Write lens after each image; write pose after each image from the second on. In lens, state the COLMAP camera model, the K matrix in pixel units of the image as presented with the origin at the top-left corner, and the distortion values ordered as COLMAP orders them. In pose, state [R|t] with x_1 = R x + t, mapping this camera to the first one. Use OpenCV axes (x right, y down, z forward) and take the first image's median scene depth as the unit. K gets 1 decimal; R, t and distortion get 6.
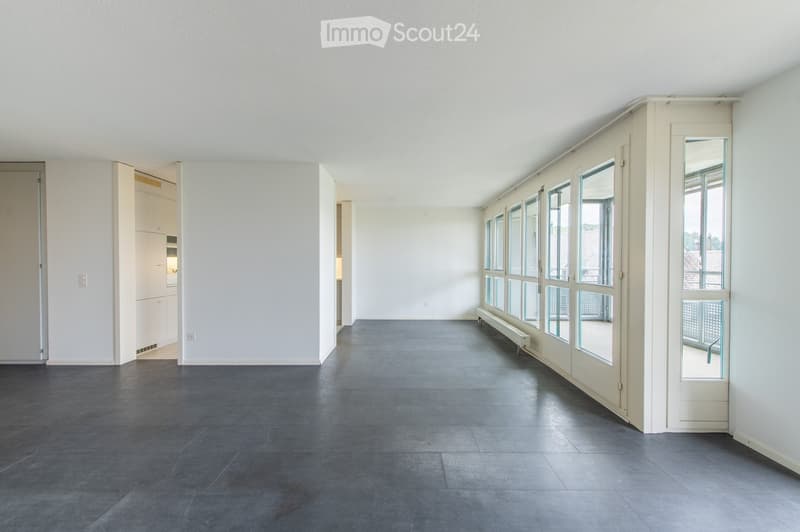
lens RADIAL K [[315.9, 0, 402.1], [0, 315.9, 268.3], [0, 0, 1]] dist [0.006369, -0.000277]
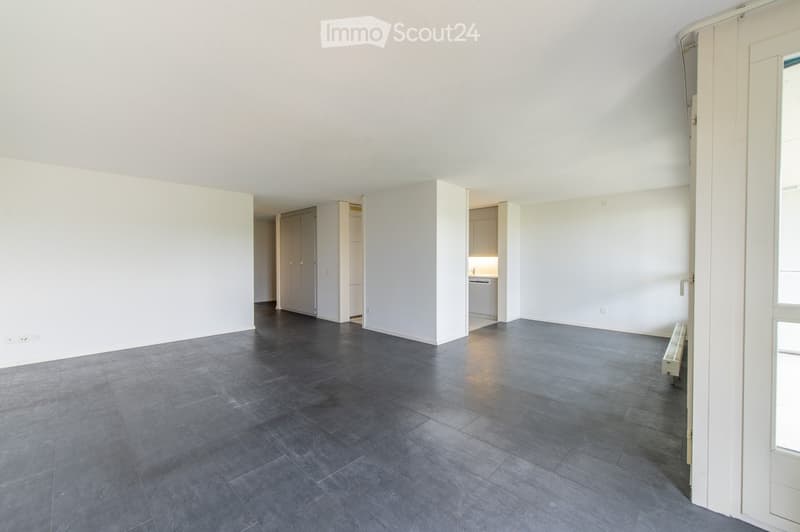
lens RADIAL K [[315.9, 0, 399.9], [0, 315.9, 263.9], [0, 0, 1]] dist [0.006369, -0.000277]
pose [[0.722369, 0.005054, -0.691489, 0.472041], [-0.013636, 0.999883, -0.006936, 0.003377], [0.691373, 0.014439, 0.722354, 0.024064]]
